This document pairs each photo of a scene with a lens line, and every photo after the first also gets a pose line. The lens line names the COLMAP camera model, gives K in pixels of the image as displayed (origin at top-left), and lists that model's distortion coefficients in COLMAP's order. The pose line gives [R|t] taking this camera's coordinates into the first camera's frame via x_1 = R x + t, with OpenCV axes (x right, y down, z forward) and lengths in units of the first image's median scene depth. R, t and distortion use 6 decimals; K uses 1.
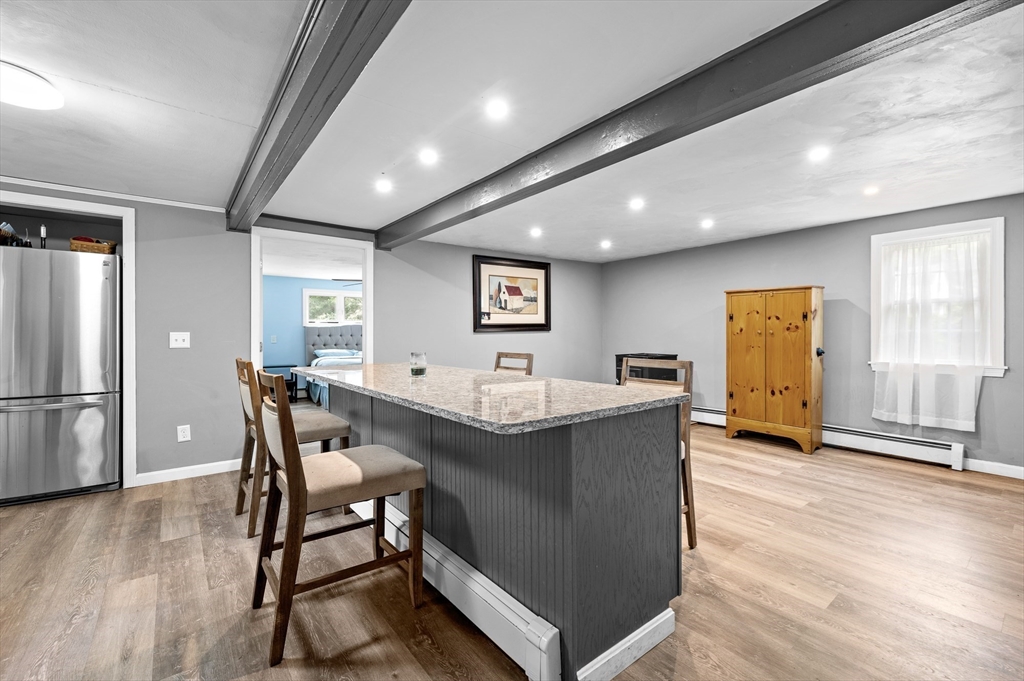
lens RADIAL K [[434.4, 0, 511.0], [0, 434.4, 335.5], [0, 0, 1]] dist [0.000363, 0.000029]
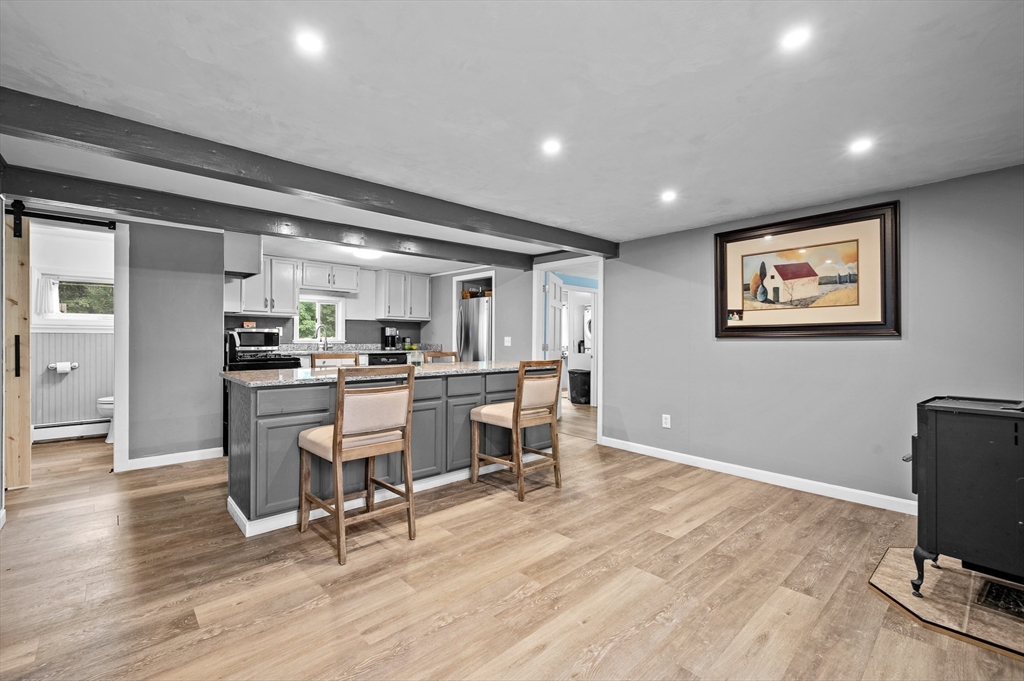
lens RADIAL K [[435.7, 0, 512.0], [0, 435.7, 340.5], [0, 0, 1]] dist [0.001181, -0.000108]
pose [[0.073072, 0.011445, -0.997261, 0.784622], [-0.007762, 0.999910, 0.010907, -0.010192], [0.997296, 0.006944, 0.073154, 0.728121]]
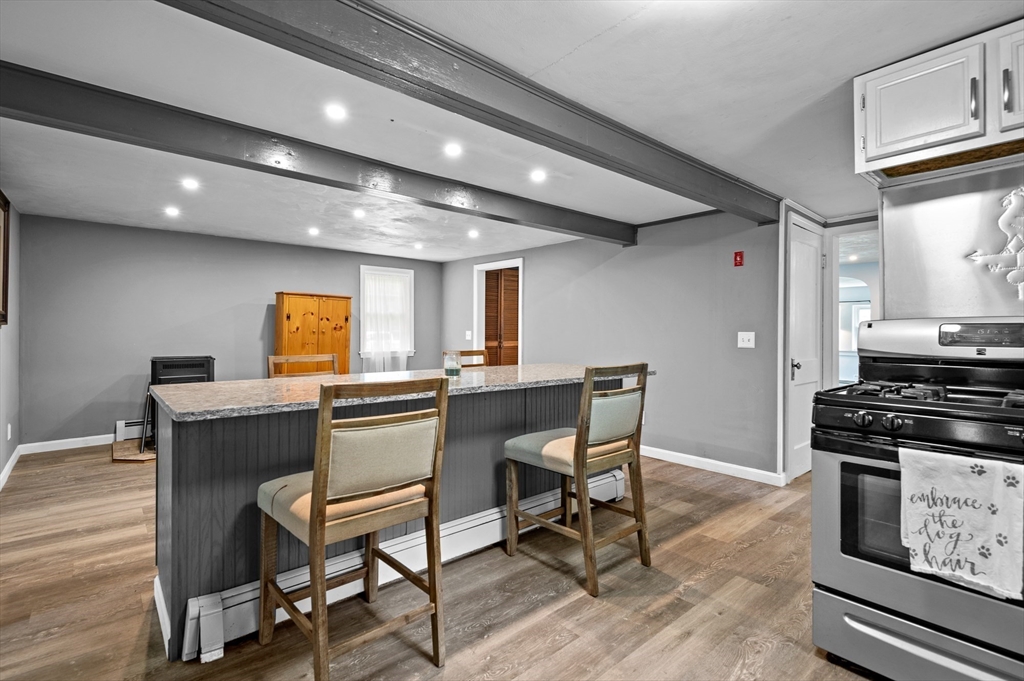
lens RADIAL K [[474.0, 0, 511.2], [0, 474.0, 330.7], [0, 0, 1]] dist [0.001131, 0.000369]
pose [[-0.044586, 0.003513, 0.998999, -0.749027], [0.002077, 0.999992, -0.003424, -0.002735], [-0.999003, 0.001922, -0.044592, 0.545276]]
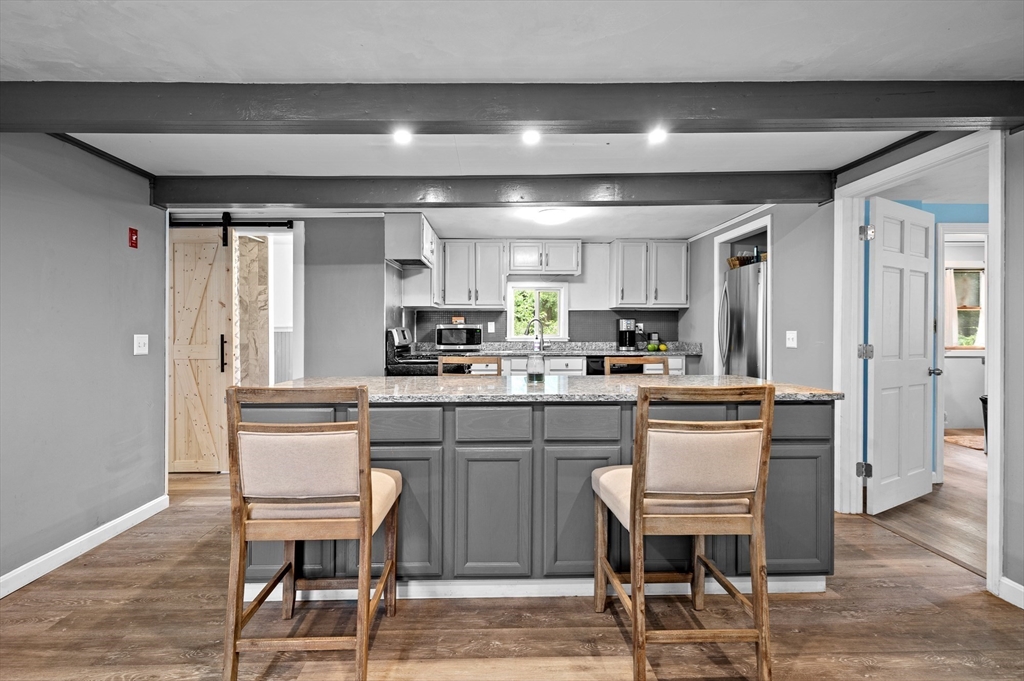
lens RADIAL K [[506.3, 0, 502.3], [0, 506.3, 335.8], [0, 0, 1]] dist [0.001671, -0.000160]
pose [[-0.600246, 0.011793, -0.799728, 0.409148], [0.005266, 0.999928, 0.010793, -0.009810], [0.799798, 0.002267, -0.600265, 0.946782]]
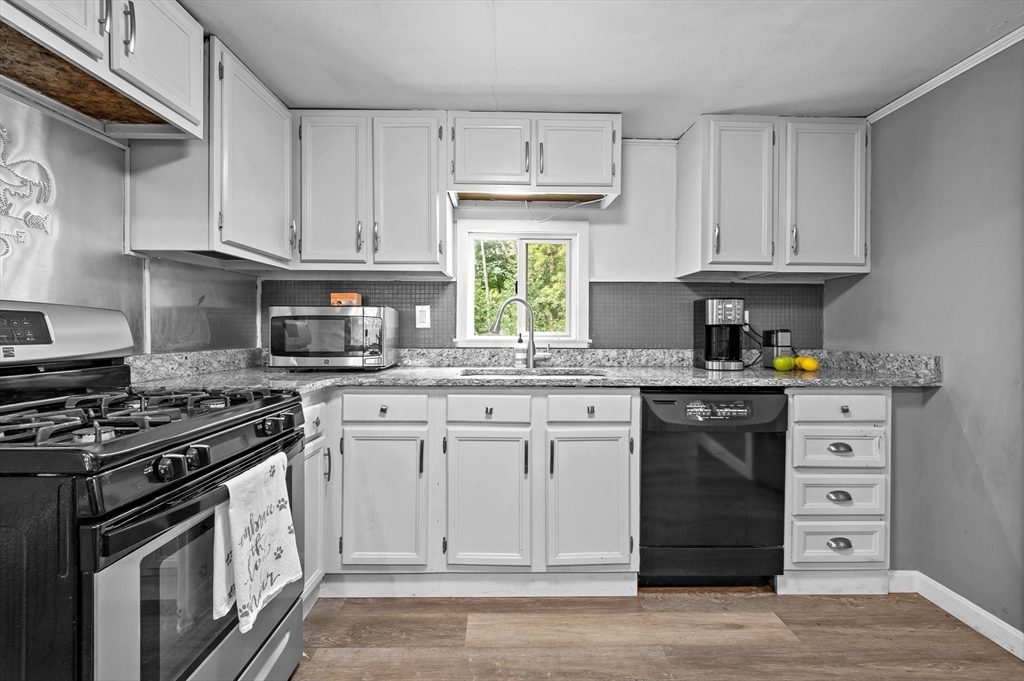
lens RADIAL K [[435.7, 0, 512.0], [0, 435.7, 340.5], [0, 0, 1]] dist [0.001181, -0.000108]
pose [[-0.605332, 0.011713, -0.795887, -0.329655], [-0.001066, 0.999879, 0.015526, 0.003928], [0.795972, 0.010247, -0.605246, 0.503530]]
